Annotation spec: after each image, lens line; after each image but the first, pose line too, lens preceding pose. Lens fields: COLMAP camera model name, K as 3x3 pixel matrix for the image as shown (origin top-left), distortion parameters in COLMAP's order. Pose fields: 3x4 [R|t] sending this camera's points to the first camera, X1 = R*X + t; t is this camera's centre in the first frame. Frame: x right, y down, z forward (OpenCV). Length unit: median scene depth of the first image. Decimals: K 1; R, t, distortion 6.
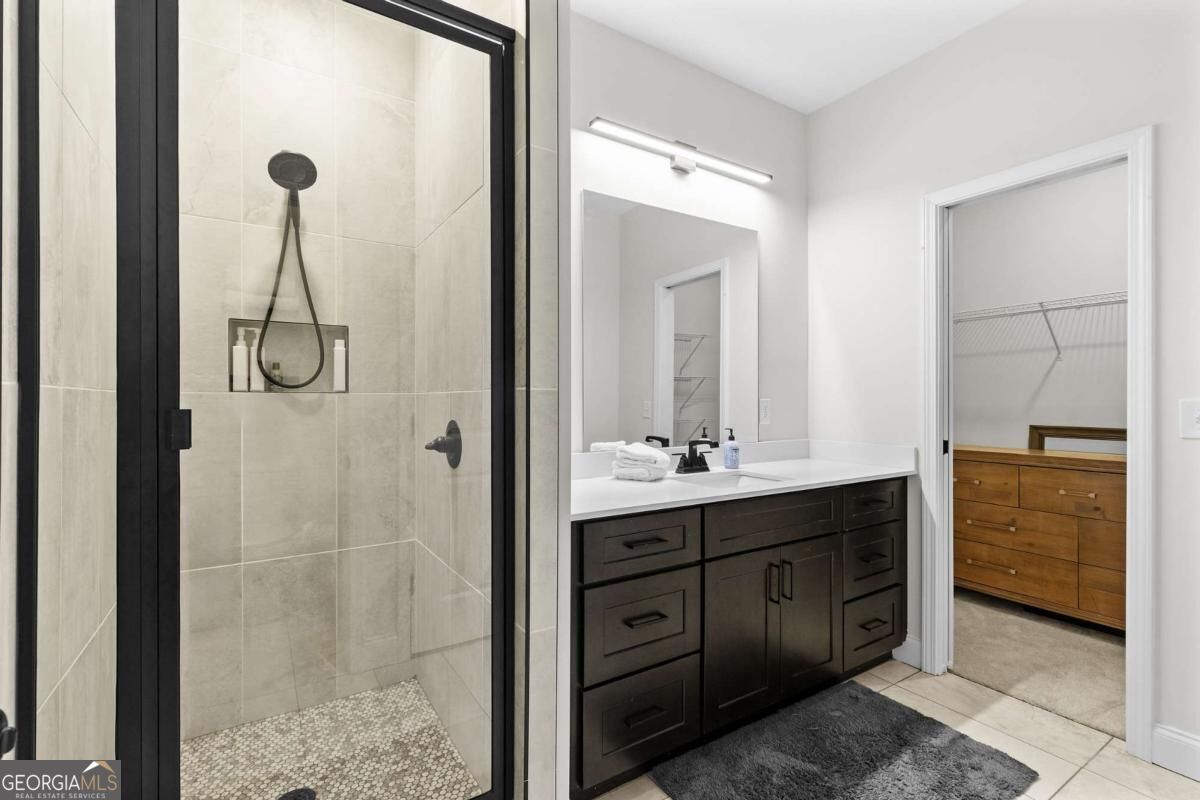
lens RADIAL K [[538.7, 0, 601.1], [0, 538.7, 397.7], [0, 0, 1]] dist [0.004705, 0.000721]
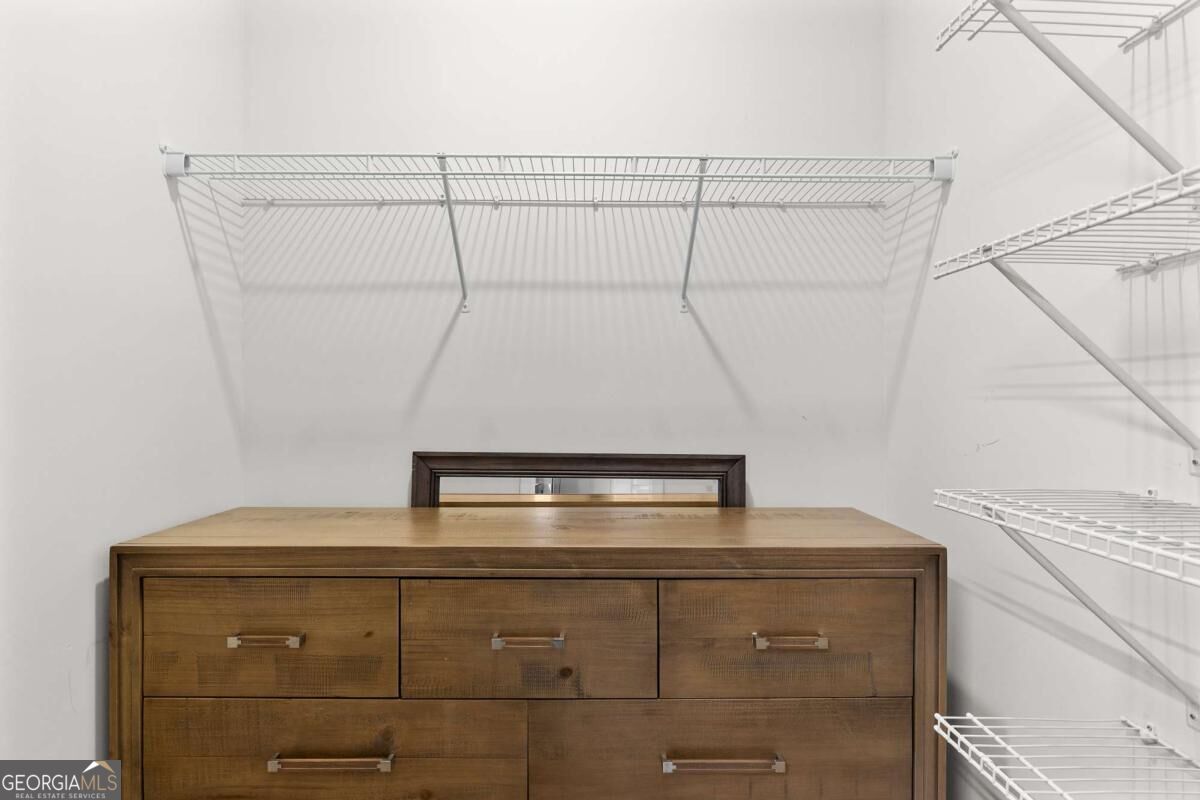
lens RADIAL K [[591.8, 0, 599.7], [0, 591.8, 398.9], [0, 0, 1]] dist [-0.013615, -0.000553]
pose [[0.525149, -0.001830, 0.851008, 0.503137], [-0.004543, 0.999977, 0.004954, 0.003985], [-0.850998, -0.006467, 0.525129, 0.672224]]
